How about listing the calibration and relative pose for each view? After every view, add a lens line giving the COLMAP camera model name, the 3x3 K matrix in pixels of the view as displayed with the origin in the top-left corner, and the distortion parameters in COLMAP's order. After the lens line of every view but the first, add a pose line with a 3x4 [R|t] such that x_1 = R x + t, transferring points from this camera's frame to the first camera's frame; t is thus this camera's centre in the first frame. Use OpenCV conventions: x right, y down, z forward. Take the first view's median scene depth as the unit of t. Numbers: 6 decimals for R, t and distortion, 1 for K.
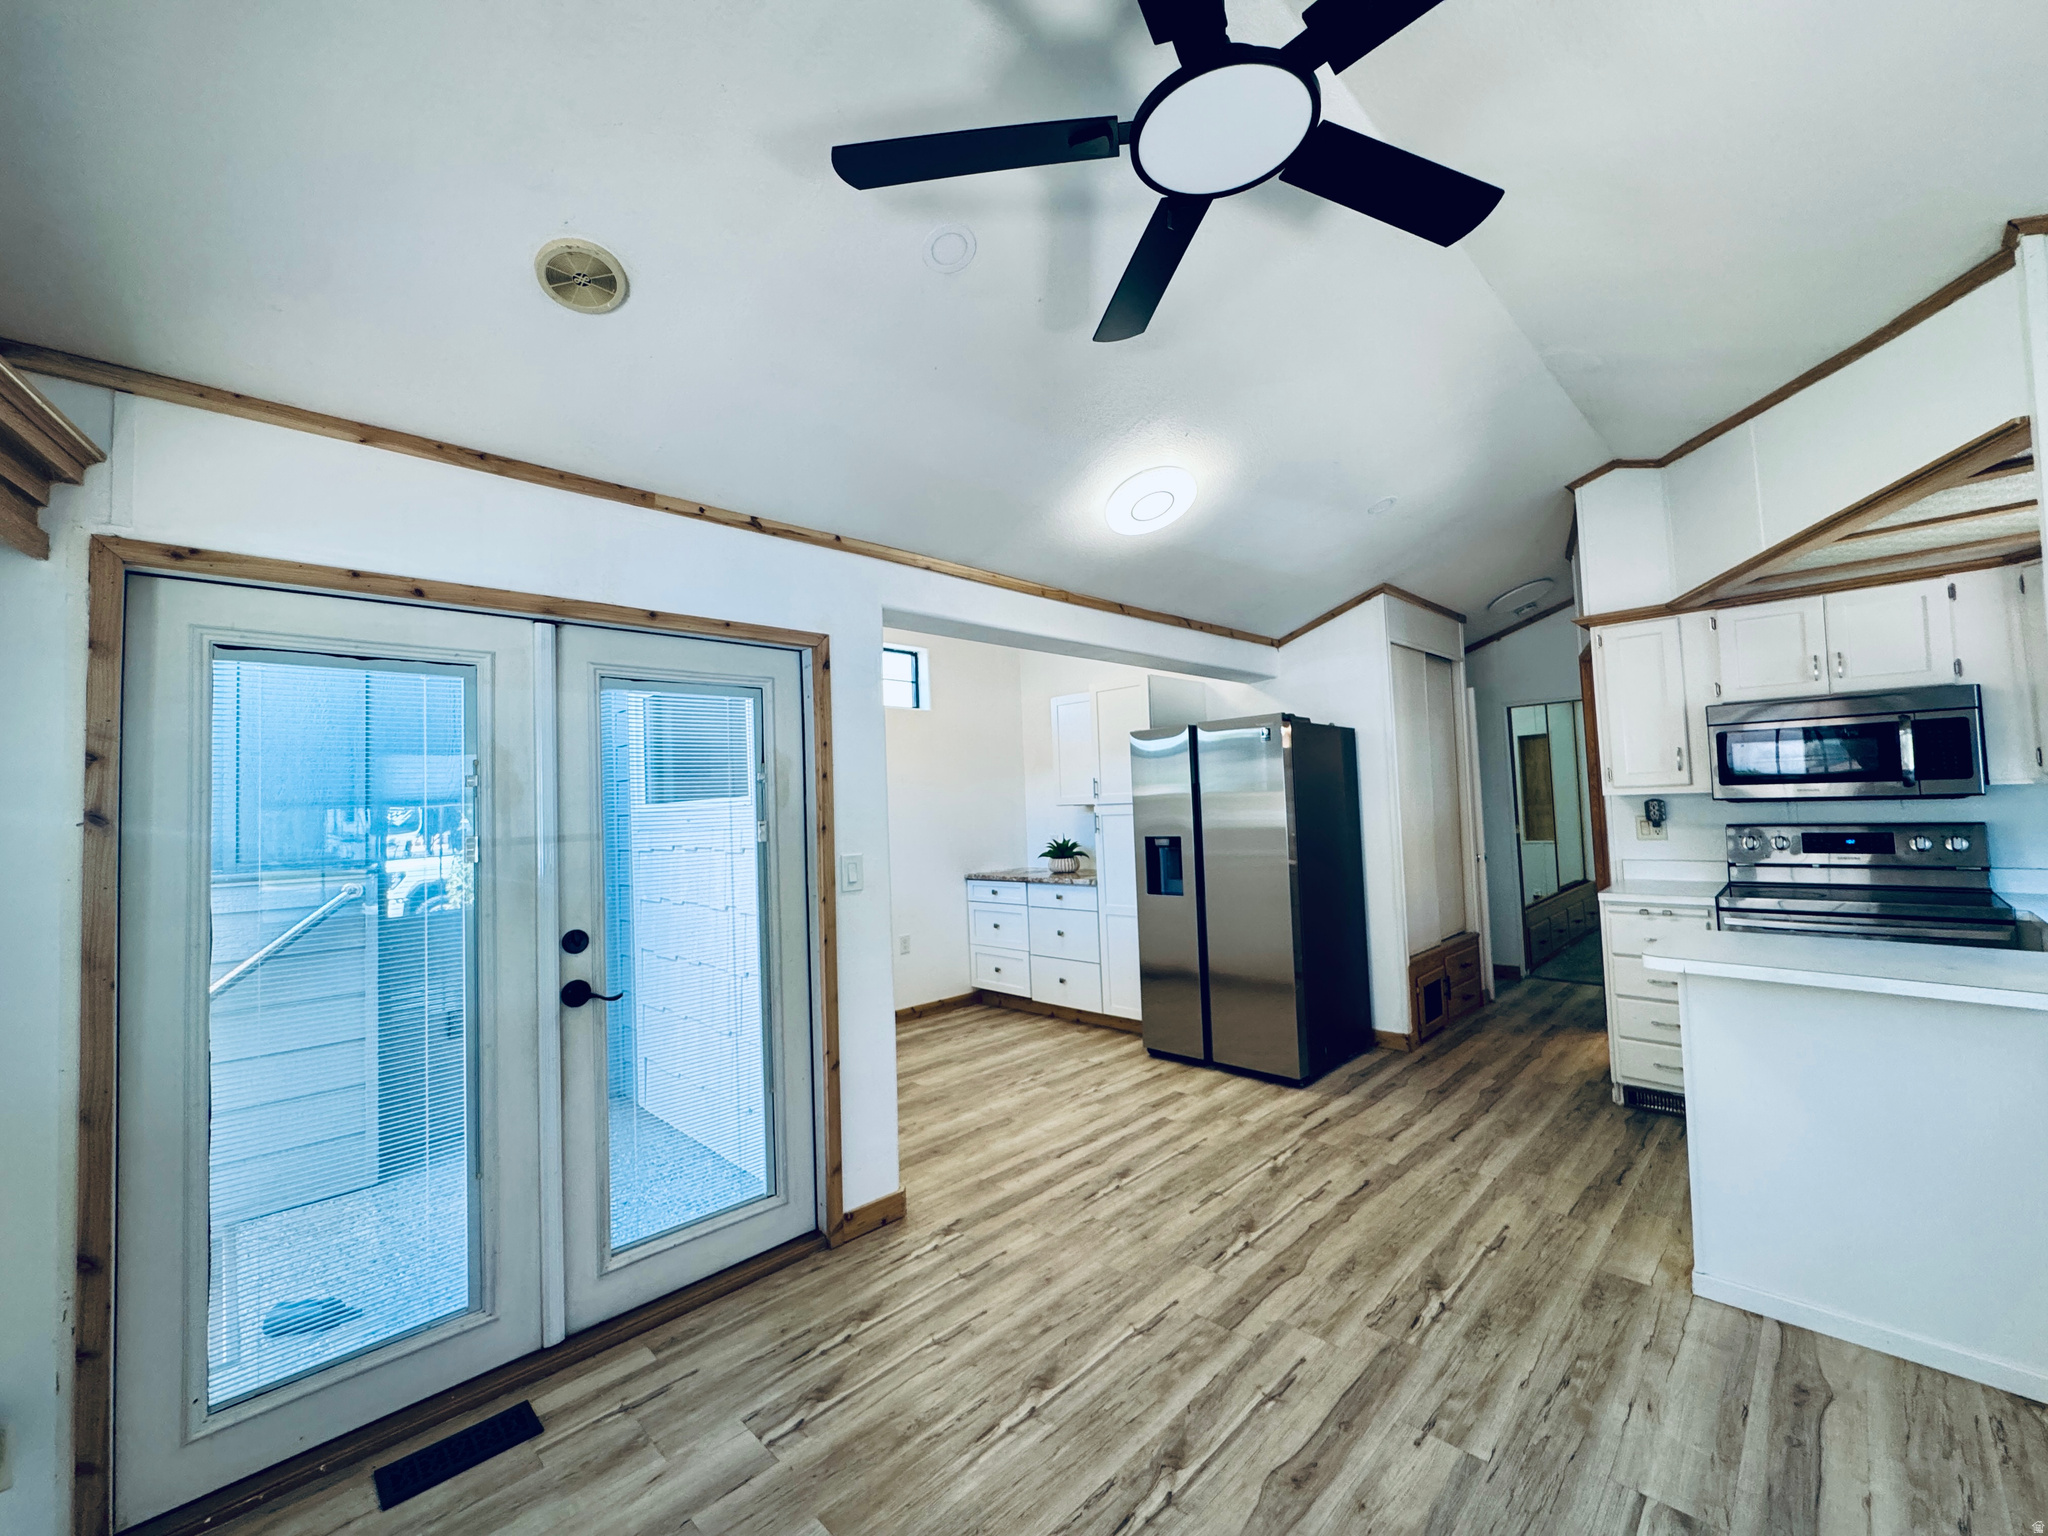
lens RADIAL K [[826.1, 0, 1023.1], [0, 826.1, 766.1], [0, 0, 1]] dist [-0.006088, -0.000081]
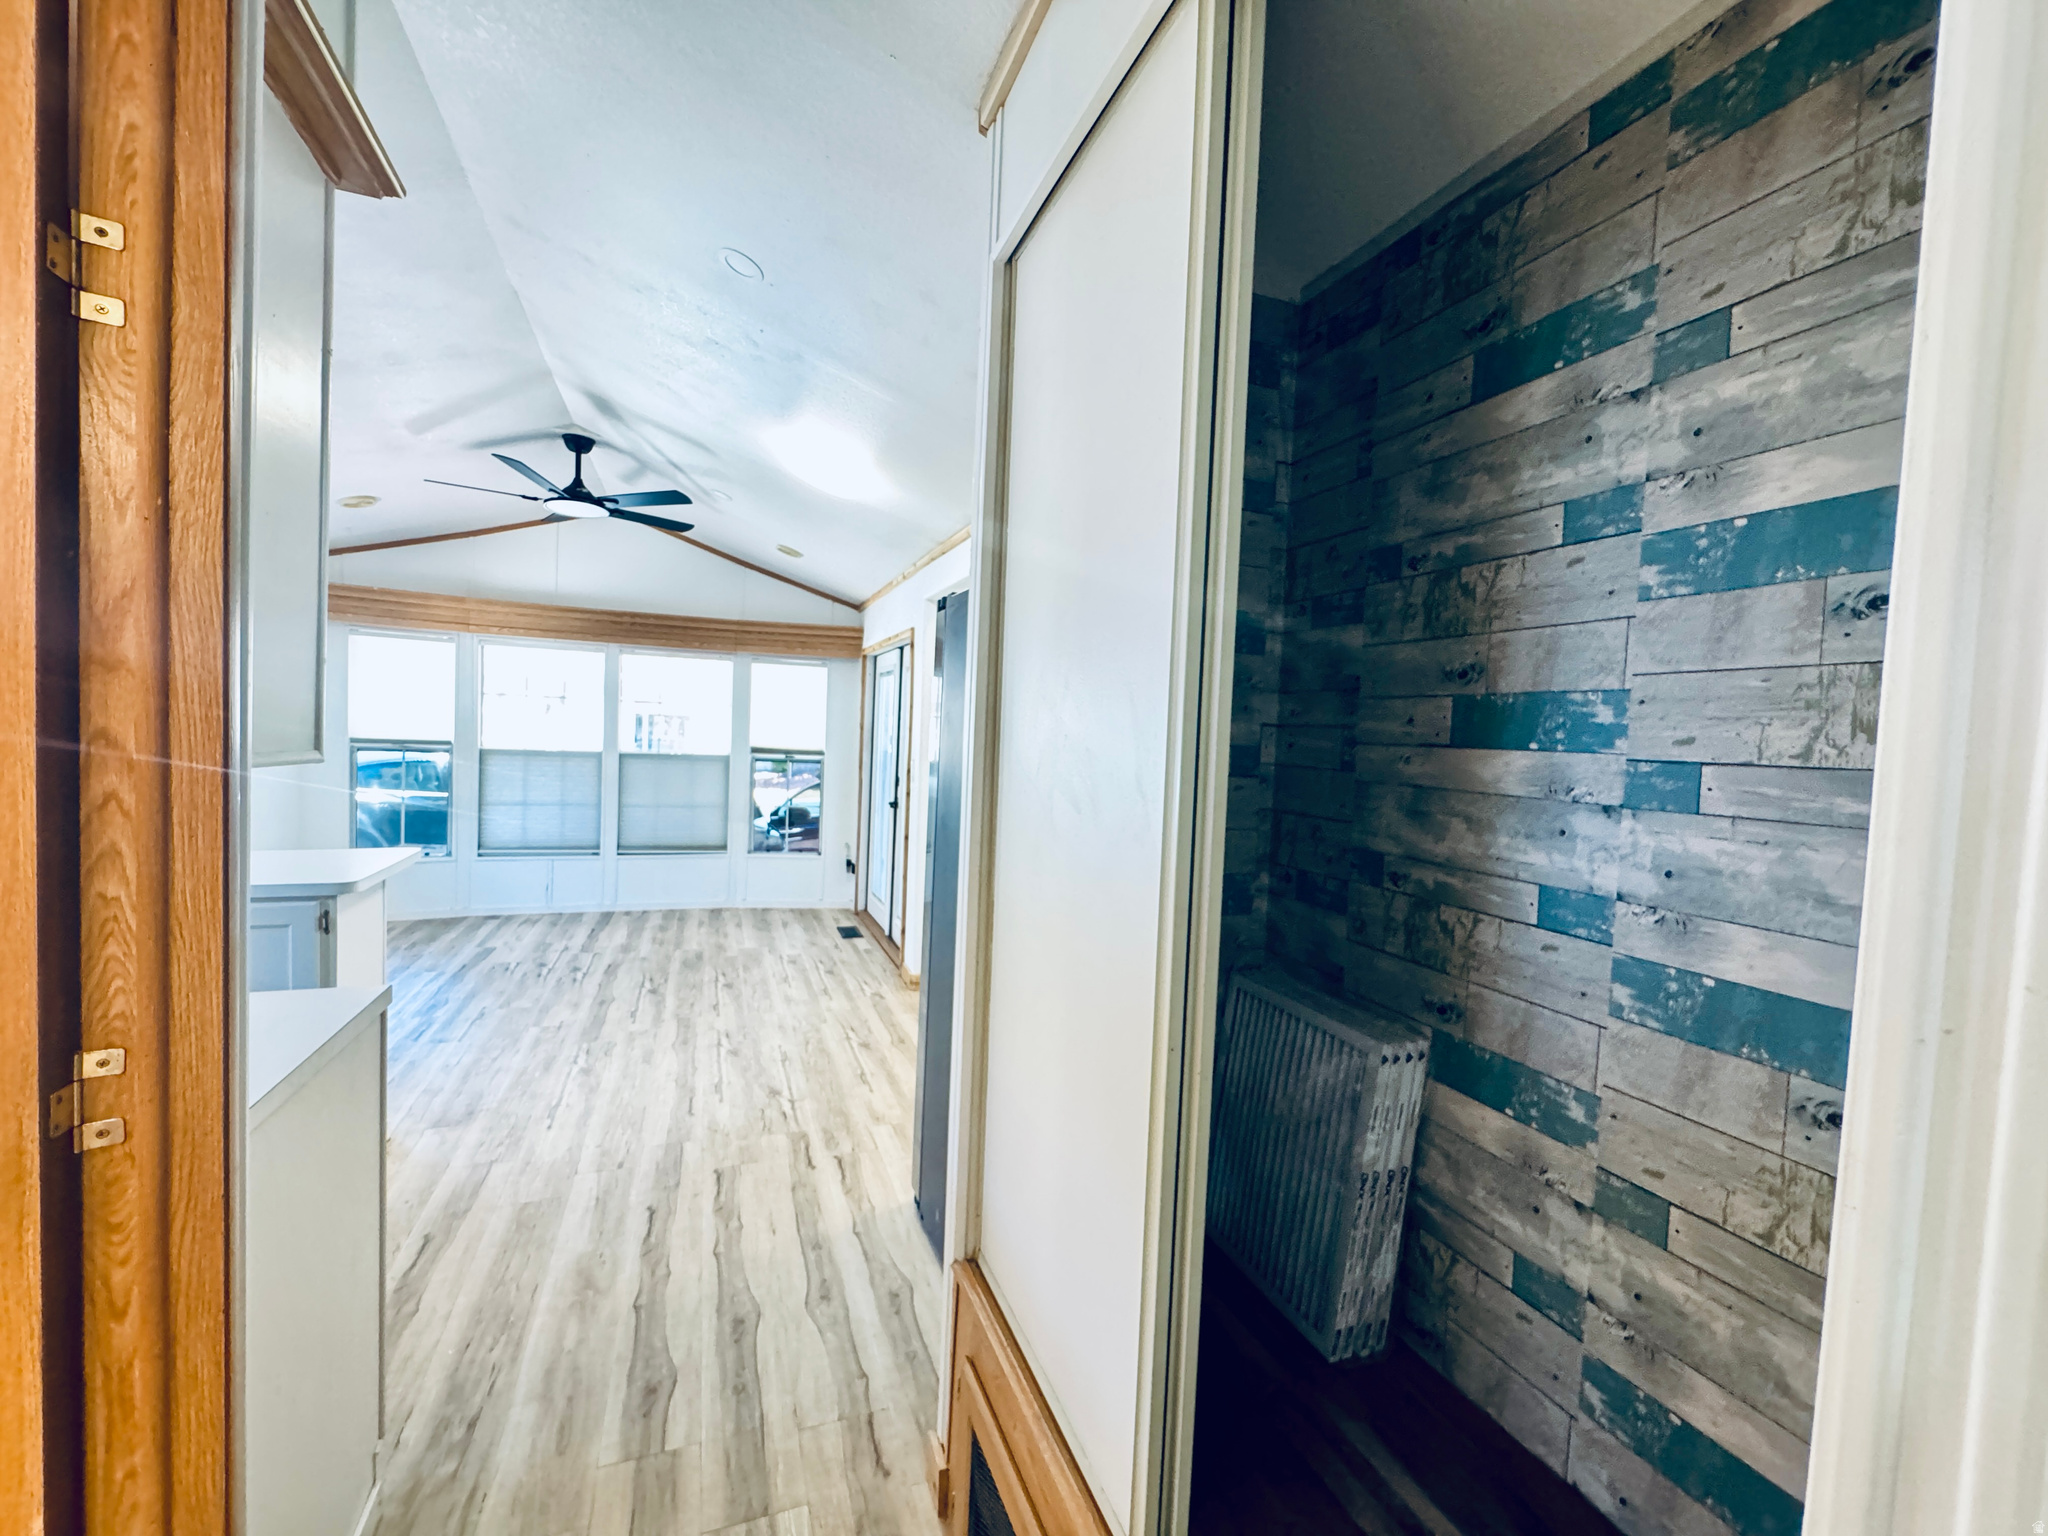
lens RADIAL K [[826.1, 0, 1023.3], [0, 826.1, 768.7], [0, 0, 1]] dist [-0.006088, -0.000081]
pose [[-0.405651, 0.059062, -0.912118, 1.495445], [0.013908, 0.998193, 0.058450, 0.041151], [0.913922, 0.011025, -0.405740, 2.314262]]
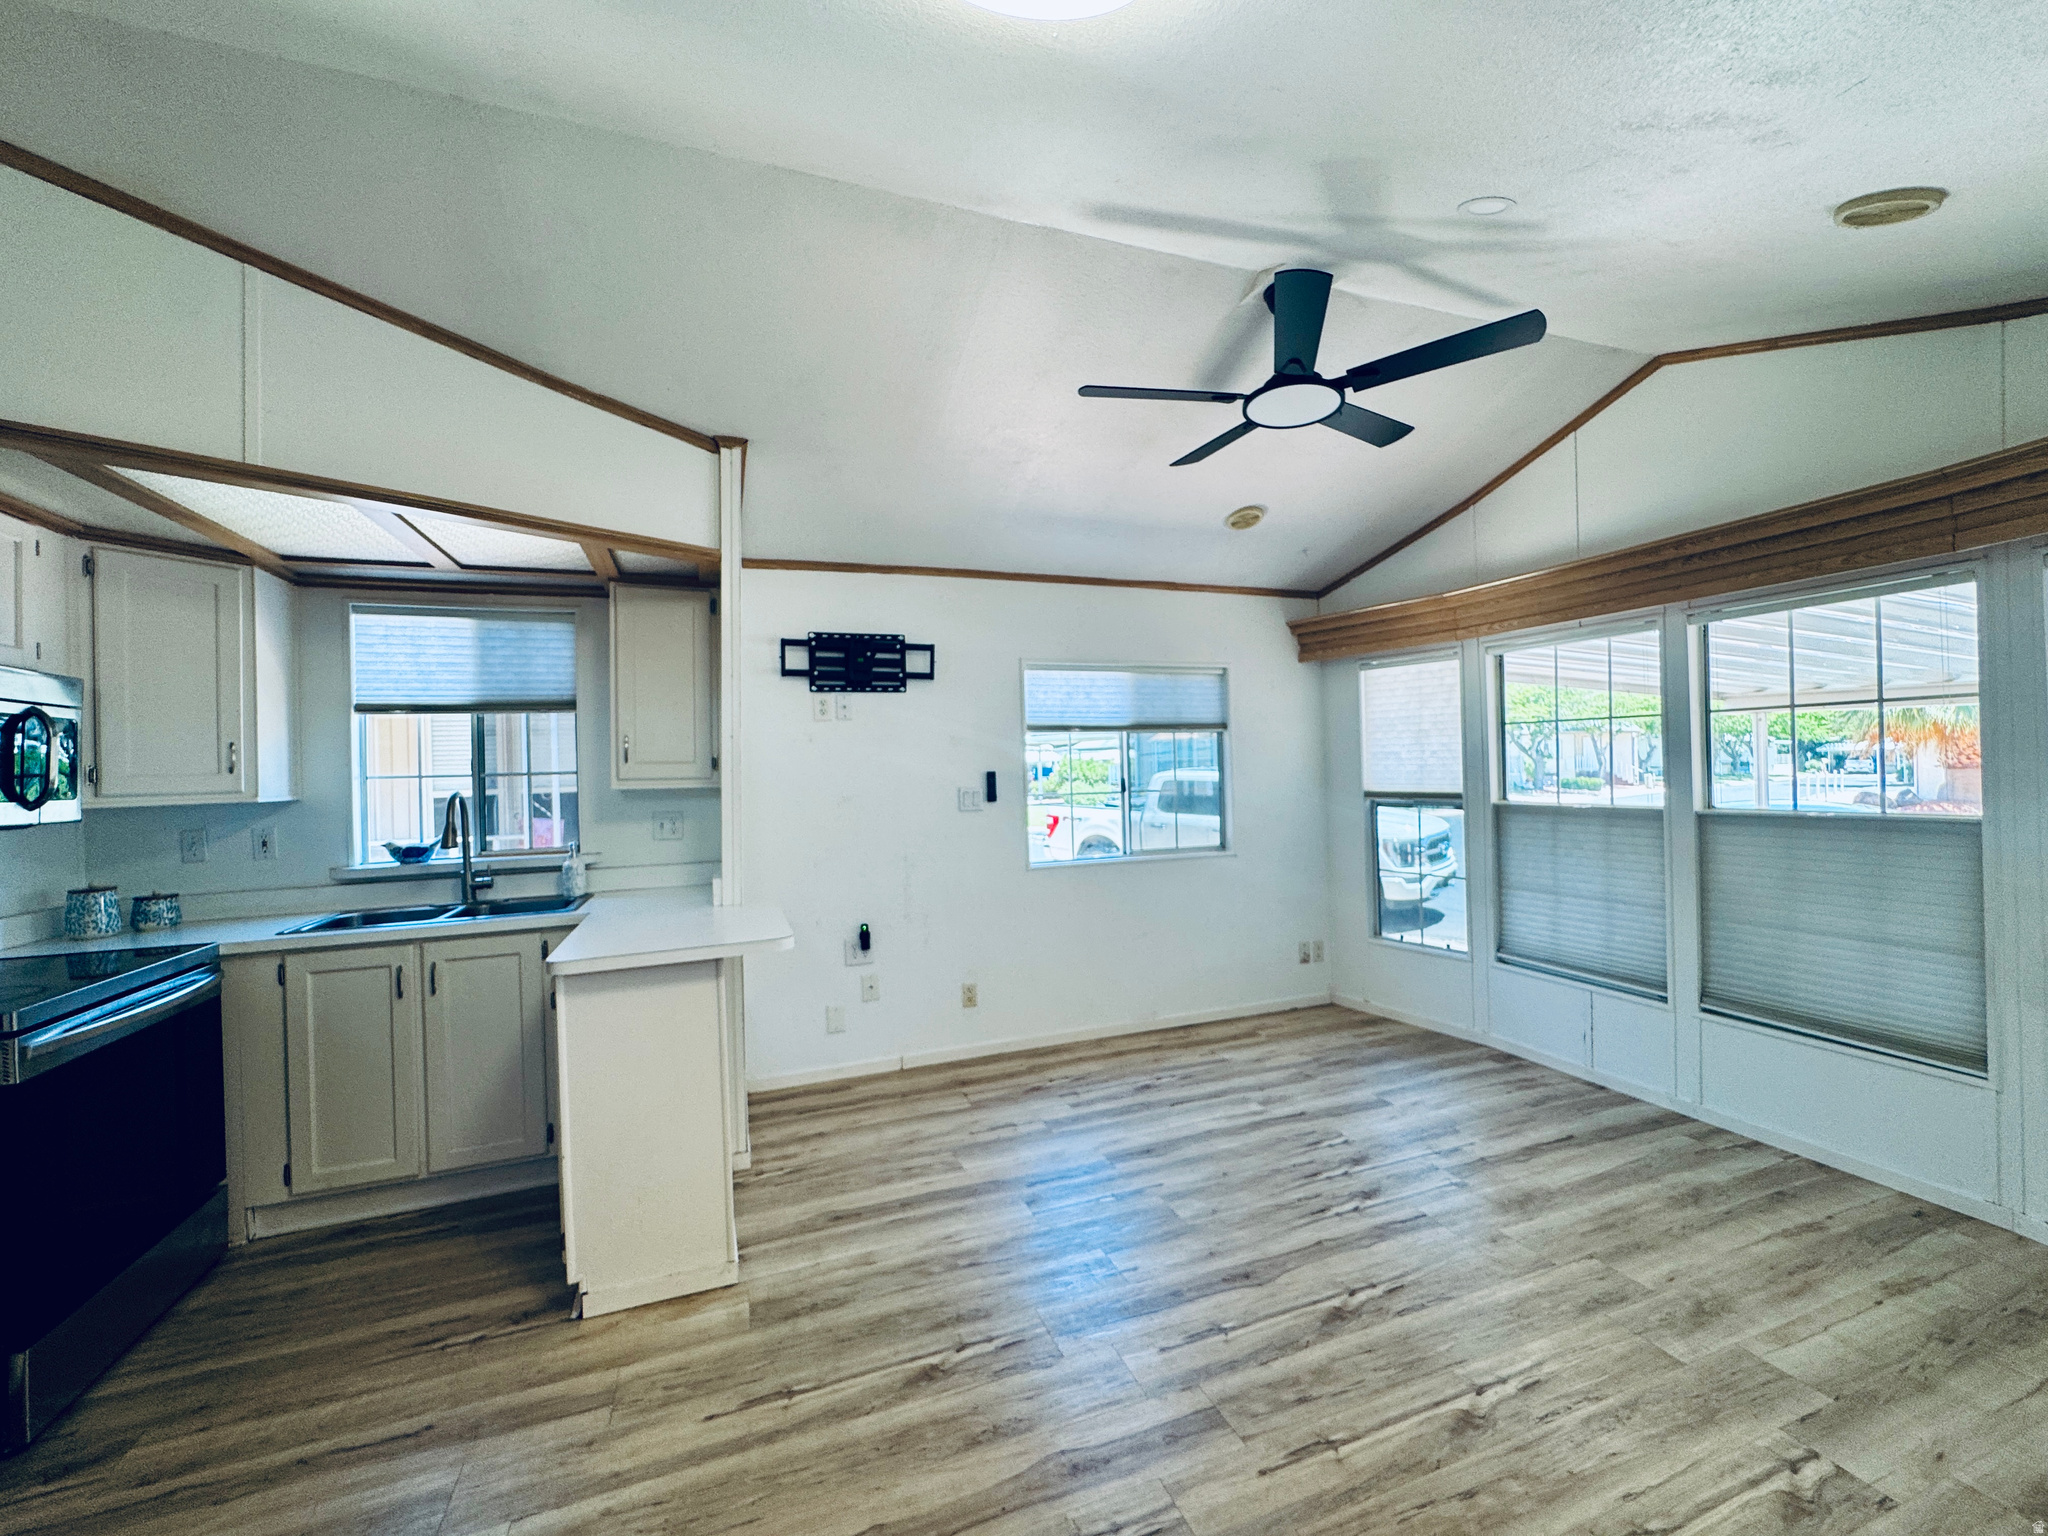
lens RADIAL K [[826.1, 0, 1019.2], [0, 826.1, 761.7], [0, 0, 1]] dist [-0.006088, -0.000081]
pose [[-0.906178, 0.062510, 0.418251, 0.042529], [0.041008, 0.997343, -0.060209, 0.080366], [-0.420903, -0.037409, -0.906334, 1.768823]]
